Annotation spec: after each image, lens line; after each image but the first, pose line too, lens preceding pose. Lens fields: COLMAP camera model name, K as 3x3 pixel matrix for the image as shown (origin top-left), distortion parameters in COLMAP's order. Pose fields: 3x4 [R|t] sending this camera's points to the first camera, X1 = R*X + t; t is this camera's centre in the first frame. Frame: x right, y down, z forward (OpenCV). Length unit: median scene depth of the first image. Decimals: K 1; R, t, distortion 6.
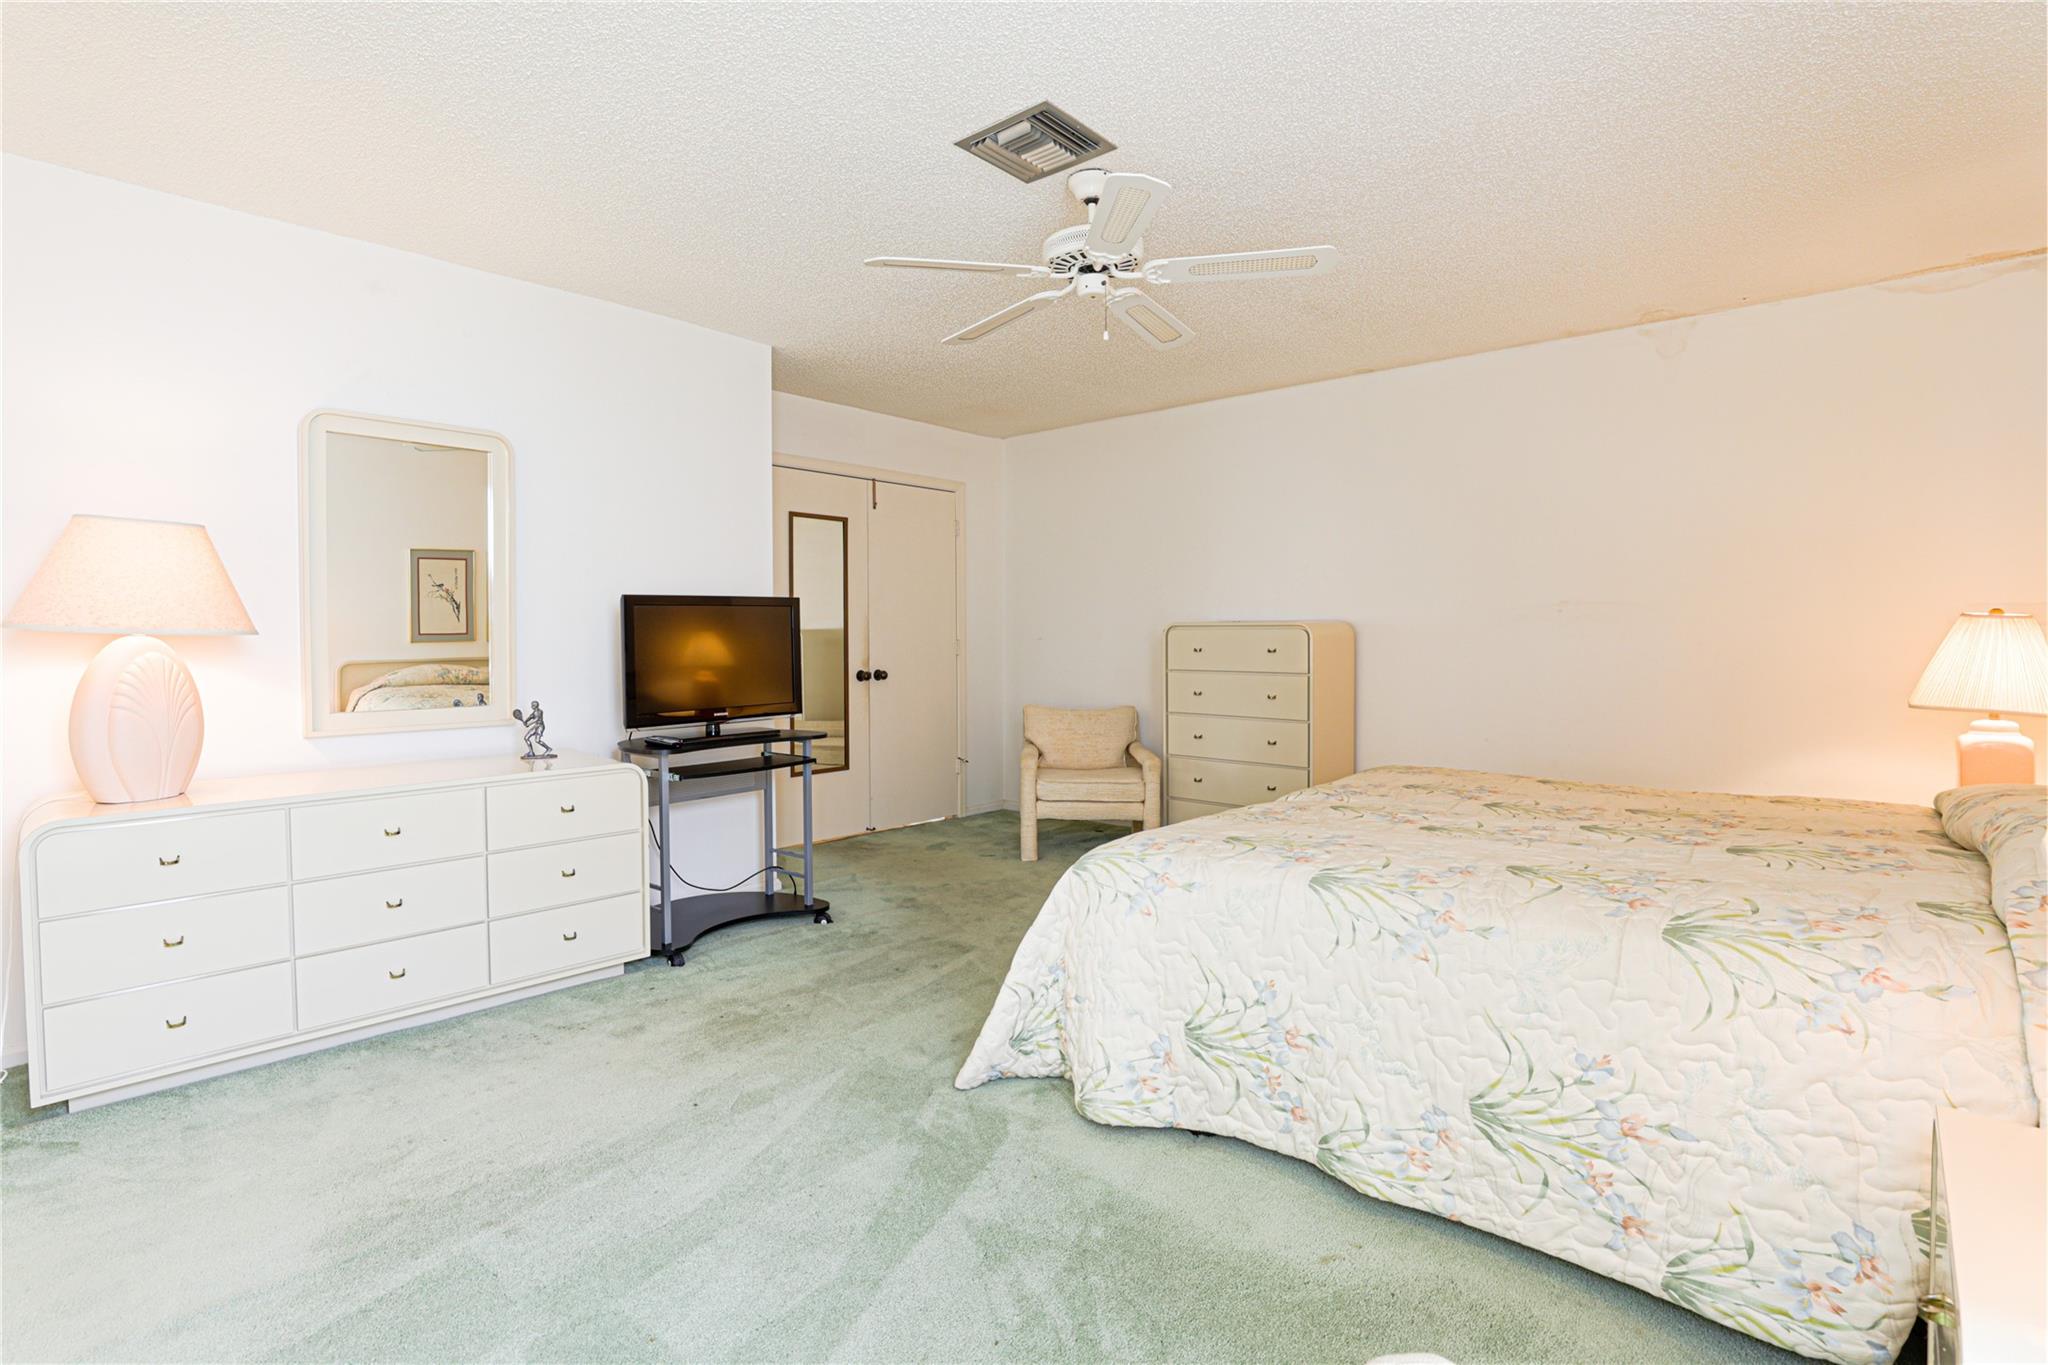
lens RADIAL K [[965.0, 0, 1054.9], [0, 965.0, 669.9], [0, 0, 1]] dist [-0.044811, 0.016255]
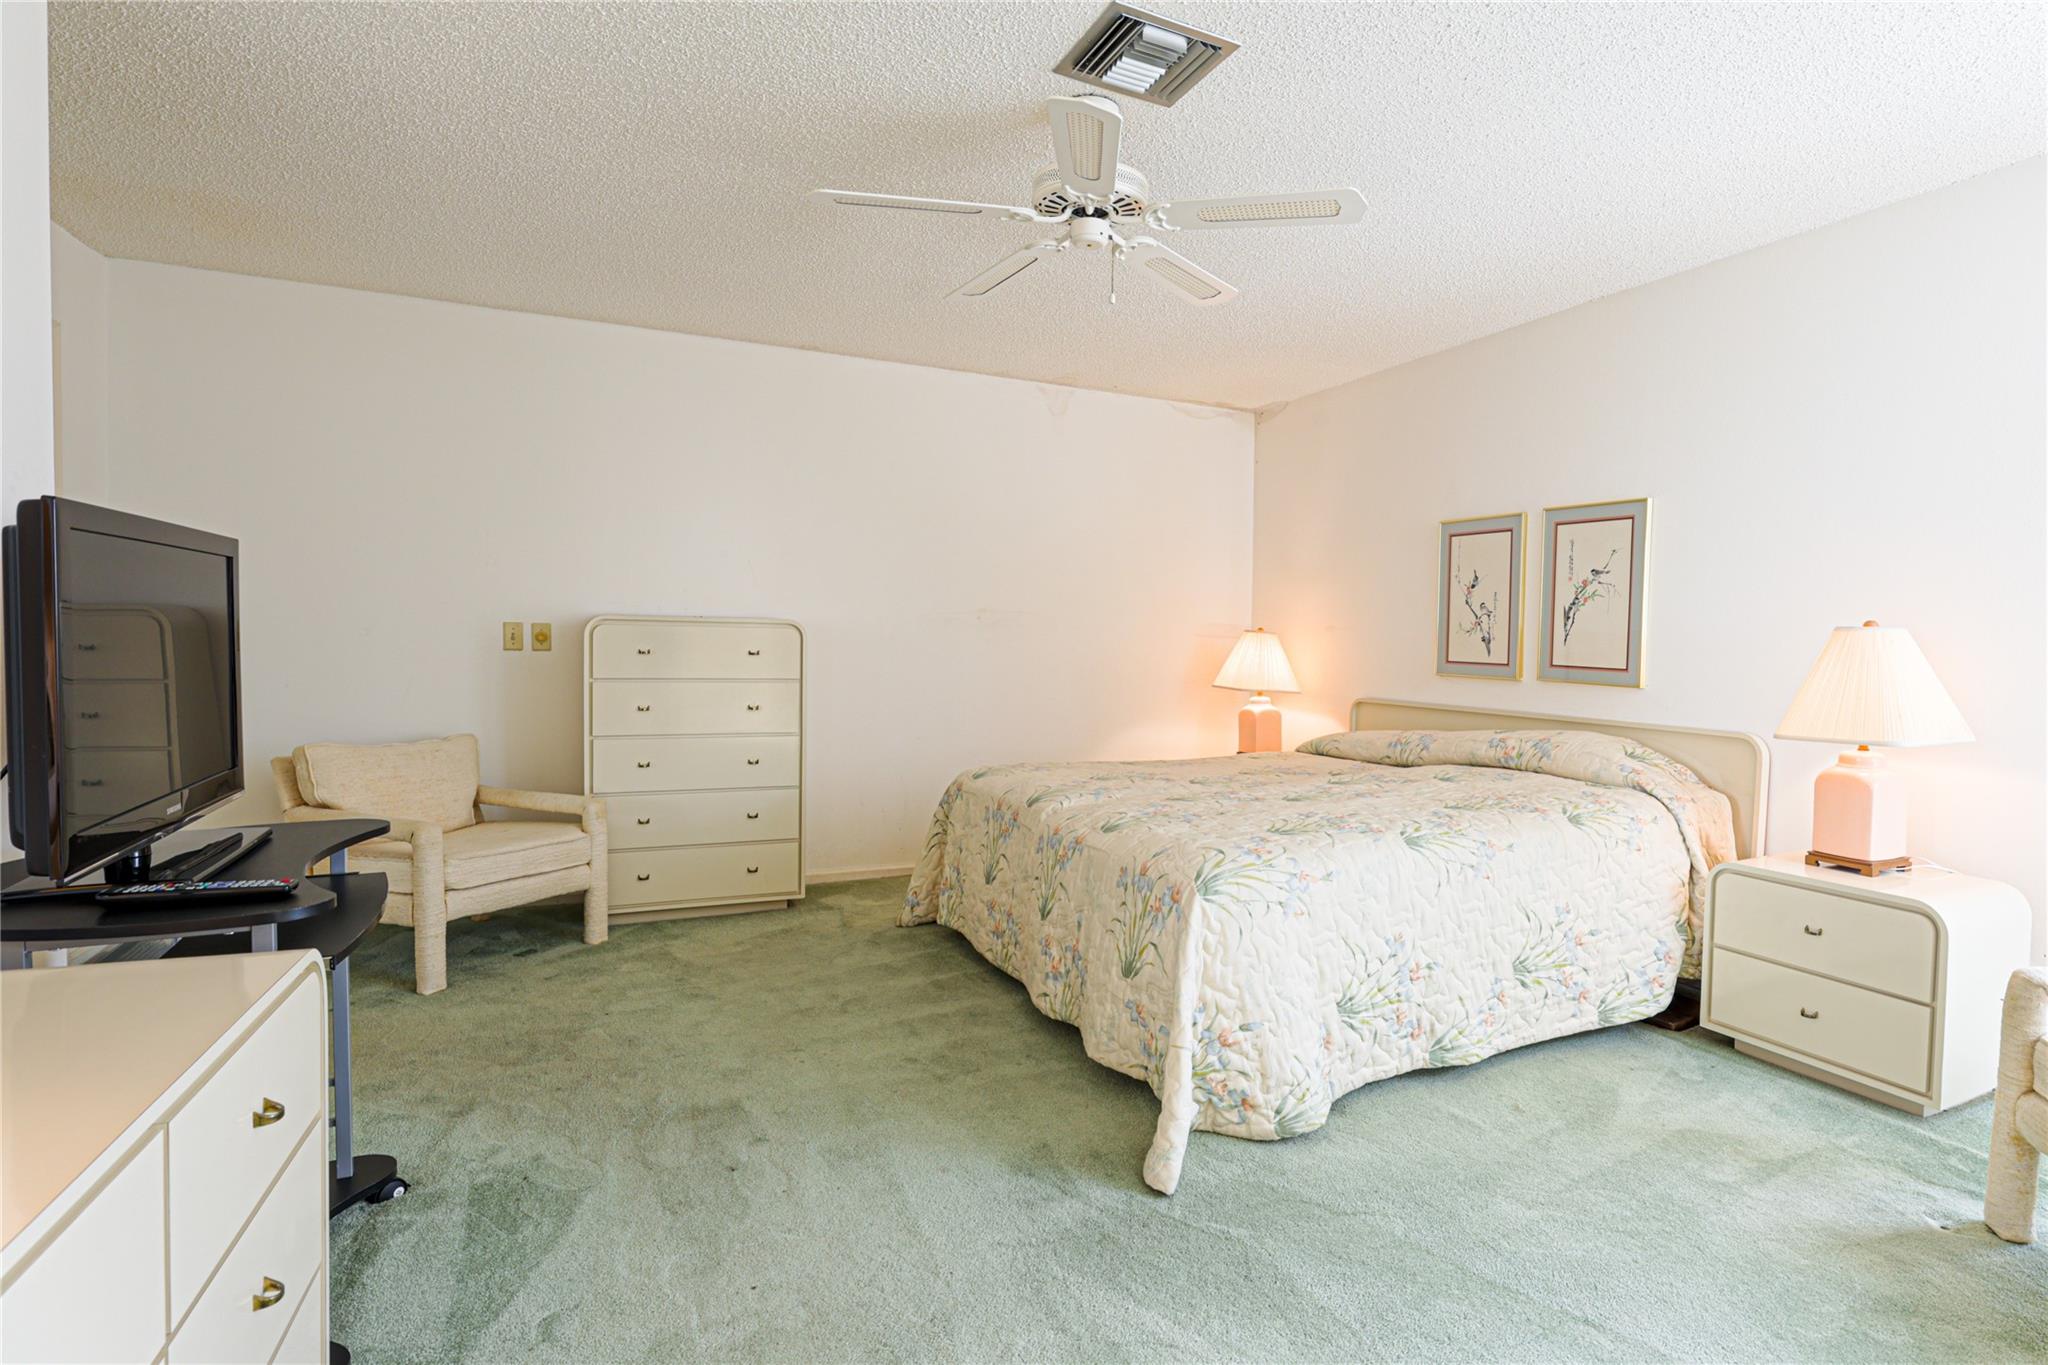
lens RADIAL K [[989.6, 0, 1126.8], [0, 989.6, 683.8], [0, 0, 1]] dist [-0.035116, 0.000998]
pose [[0.389613, -0.028539, 0.920536, -1.021723], [0.015030, 0.999584, 0.024628, -0.021498], [-0.920856, 0.004240, 0.389880, 0.831938]]
